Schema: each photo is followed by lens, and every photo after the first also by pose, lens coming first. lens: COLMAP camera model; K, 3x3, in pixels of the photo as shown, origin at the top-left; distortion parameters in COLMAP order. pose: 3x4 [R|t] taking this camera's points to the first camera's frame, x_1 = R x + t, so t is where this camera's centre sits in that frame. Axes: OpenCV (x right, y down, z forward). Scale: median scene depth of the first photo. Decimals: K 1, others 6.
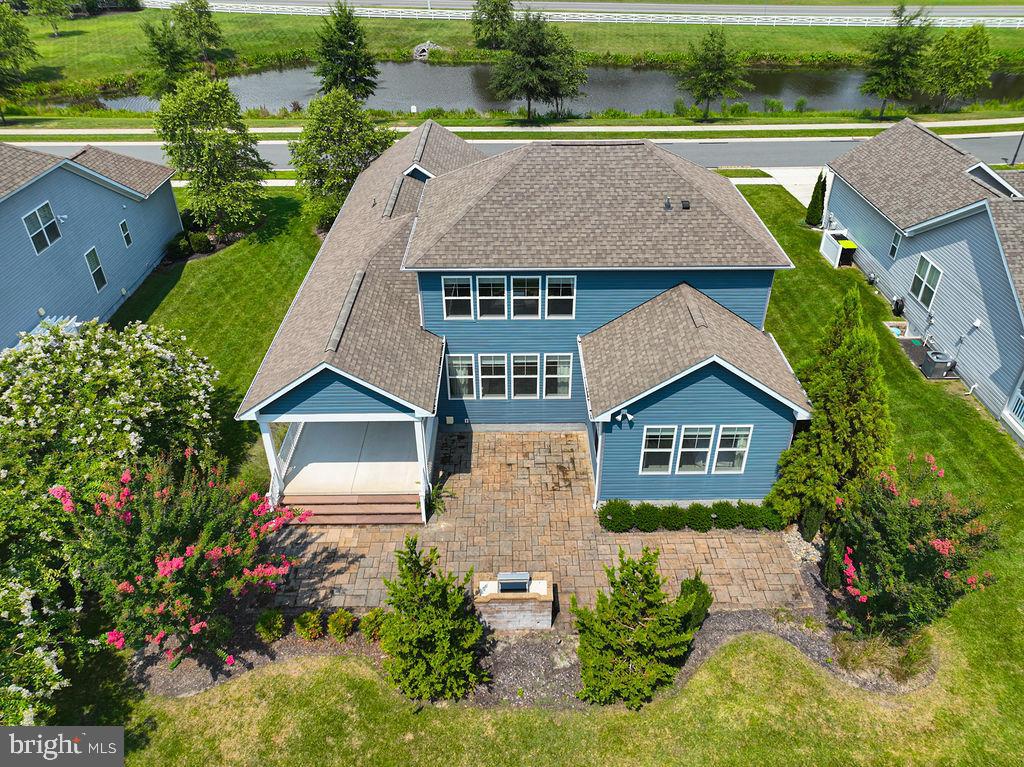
lens RADIAL K [[723.5, 0, 514.8], [0, 723.5, 360.2], [0, 0, 1]] dist [0.008763, 0.004613]
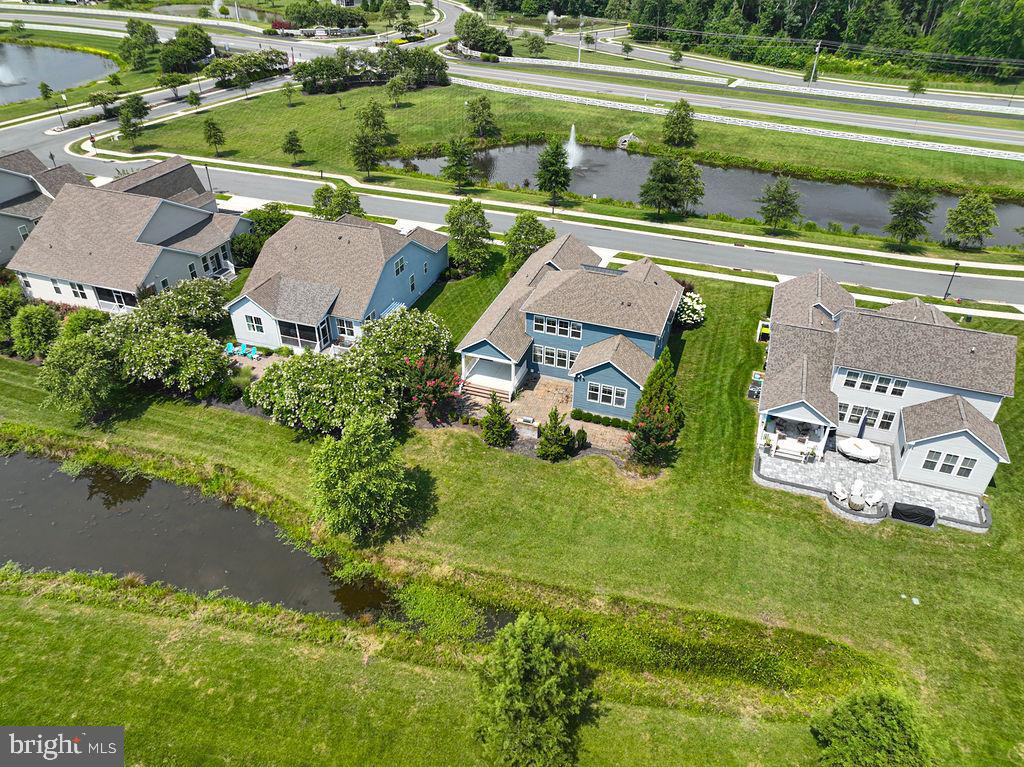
lens RADIAL K [[723.5, 0, 514.8], [0, 723.5, 360.2], [0, 0, 1]] dist [0.008763, 0.004613]
pose [[0.938493, 0.192920, -0.286378, 0.627265], [-0.194413, 0.980638, 0.023498, -0.000329], [0.285366, 0.033623, 0.957829, -1.577928]]
